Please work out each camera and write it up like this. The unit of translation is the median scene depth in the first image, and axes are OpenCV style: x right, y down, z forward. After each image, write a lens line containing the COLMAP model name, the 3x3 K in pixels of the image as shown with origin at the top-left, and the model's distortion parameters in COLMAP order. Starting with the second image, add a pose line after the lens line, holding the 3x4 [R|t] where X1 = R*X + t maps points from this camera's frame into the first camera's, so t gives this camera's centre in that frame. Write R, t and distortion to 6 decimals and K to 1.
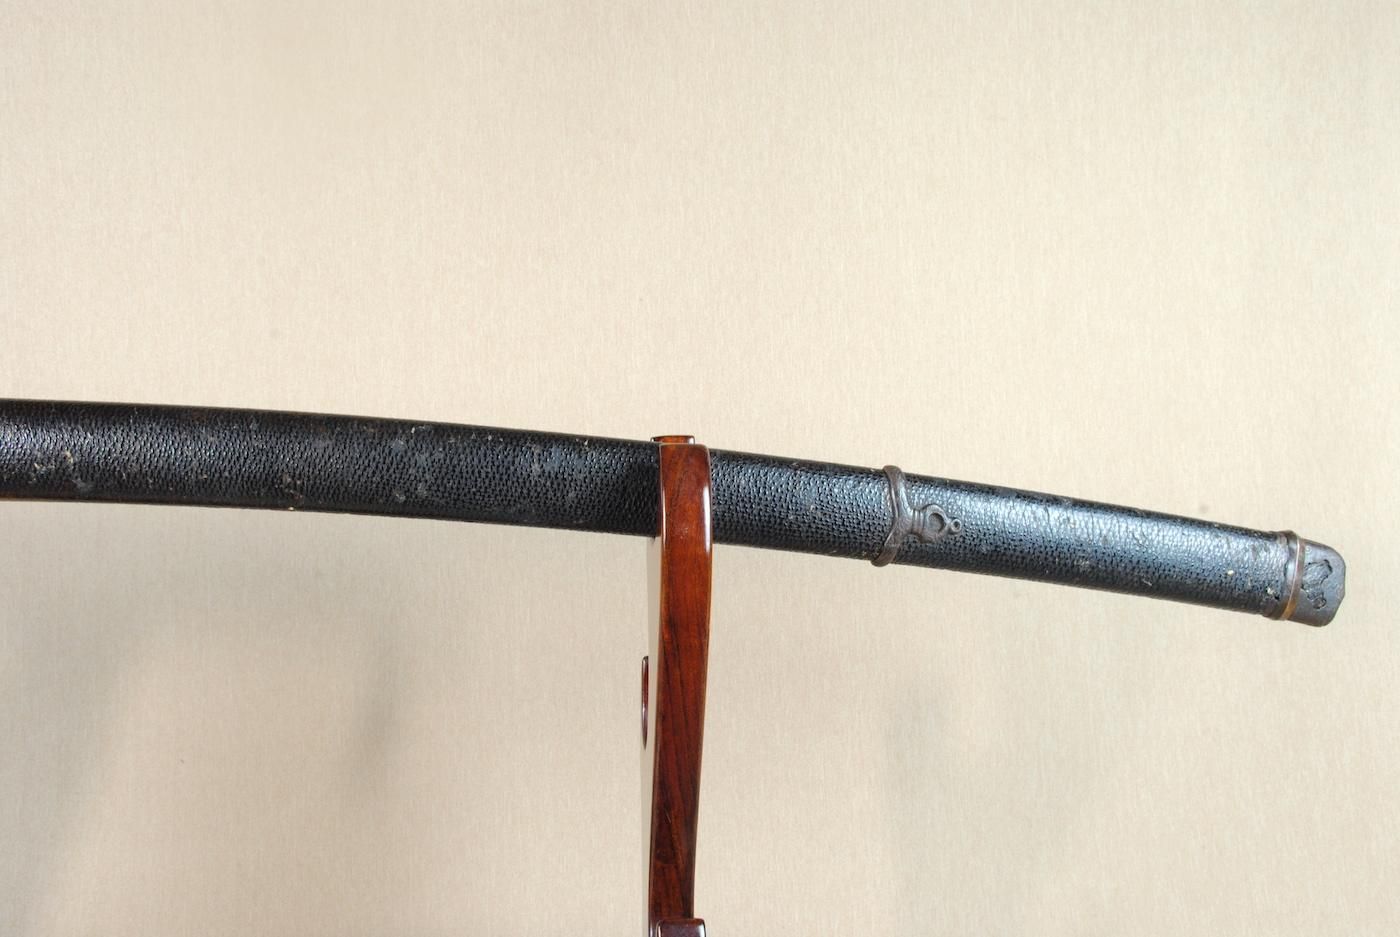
lens RADIAL K [[1271.9, 0, 700.0], [0, 1271.9, 468.5], [0, 0, 1]] dist [-0.032186, -0.002468]
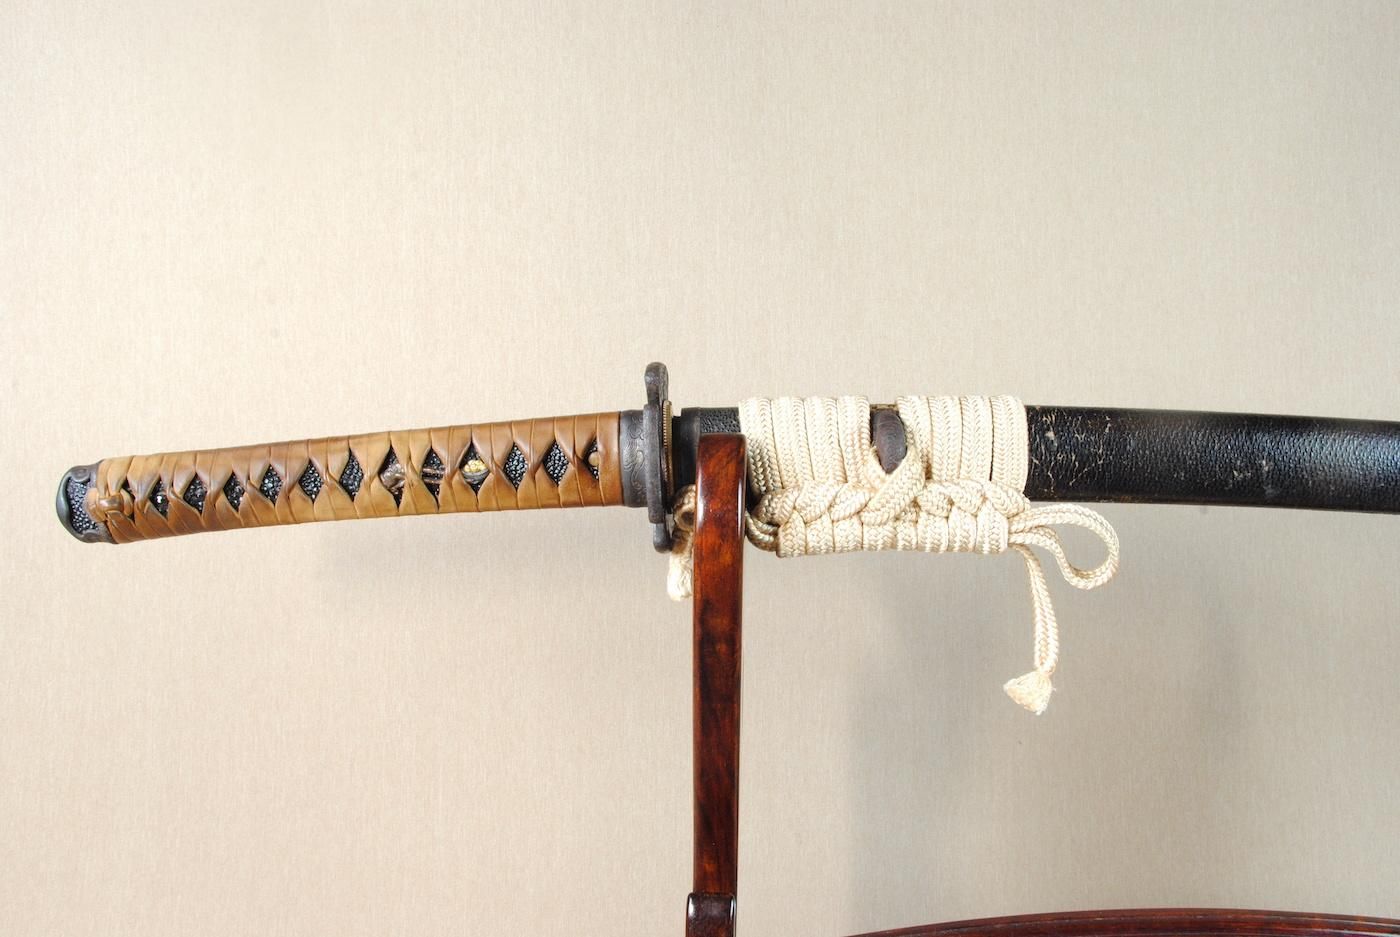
lens RADIAL K [[1228.7, 0, 700.0], [0, 1228.7, 468.5], [0, 0, 1]] dist [-0.081609, 0.083786]
pose [[0.994275, 0.012759, -0.106091, -0.766190], [-0.012258, 0.999910, 0.005373, -0.005356], [0.106150, -0.004042, 0.994342, -0.077045]]
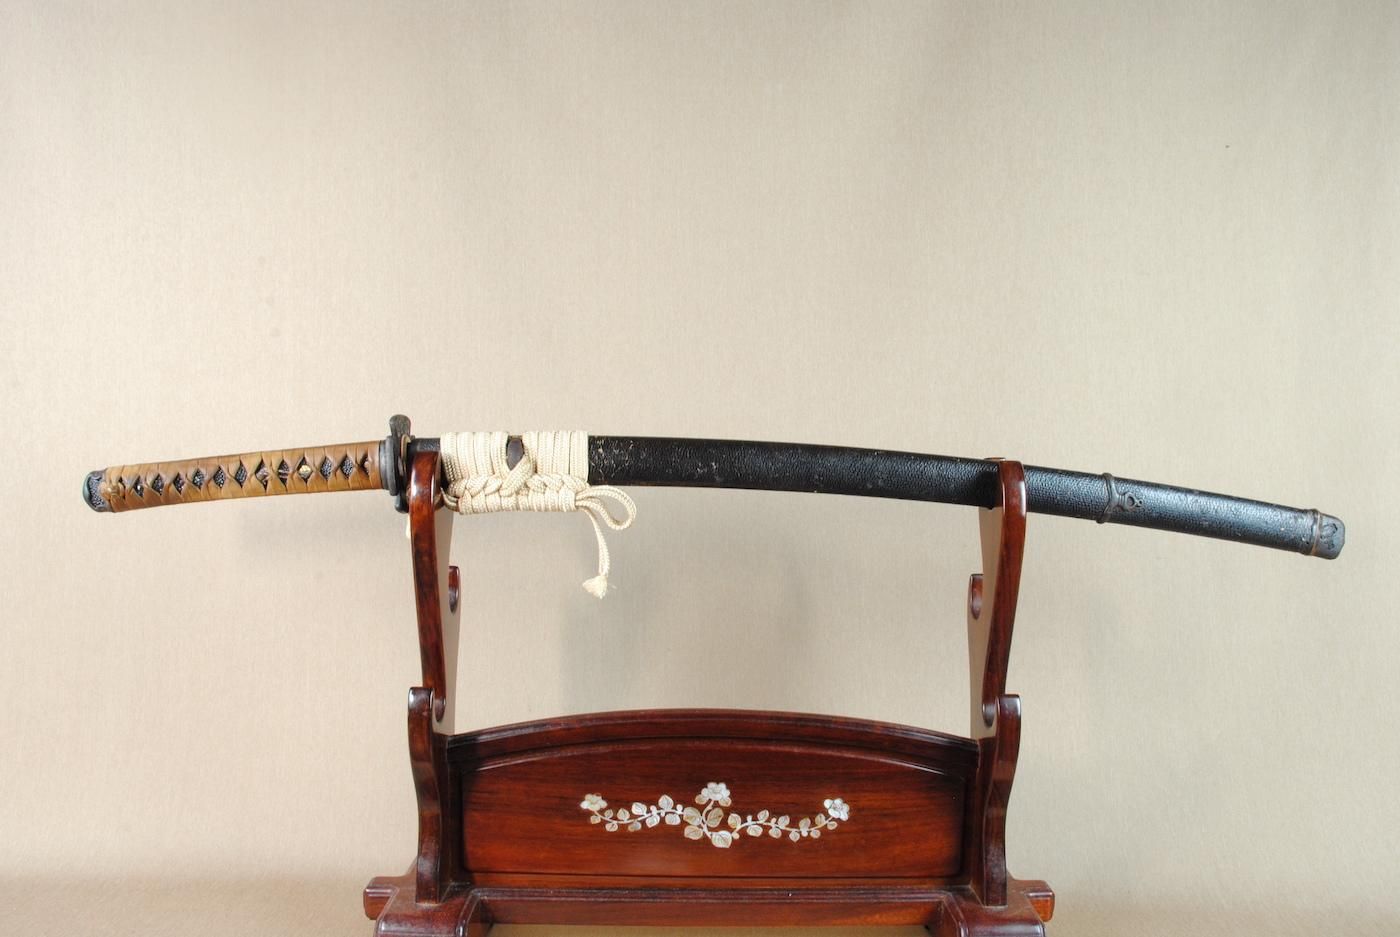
lens RADIAL K [[1228.7, 0, 700.0], [0, 1228.7, 468.5], [0, 0, 1]] dist [-0.081609, 0.083786]
pose [[0.997131, 0.003143, -0.075626, -0.324004], [-0.005883, 0.999333, -0.036037, 0.060448], [0.075462, 0.036379, 0.996485, -0.903122]]
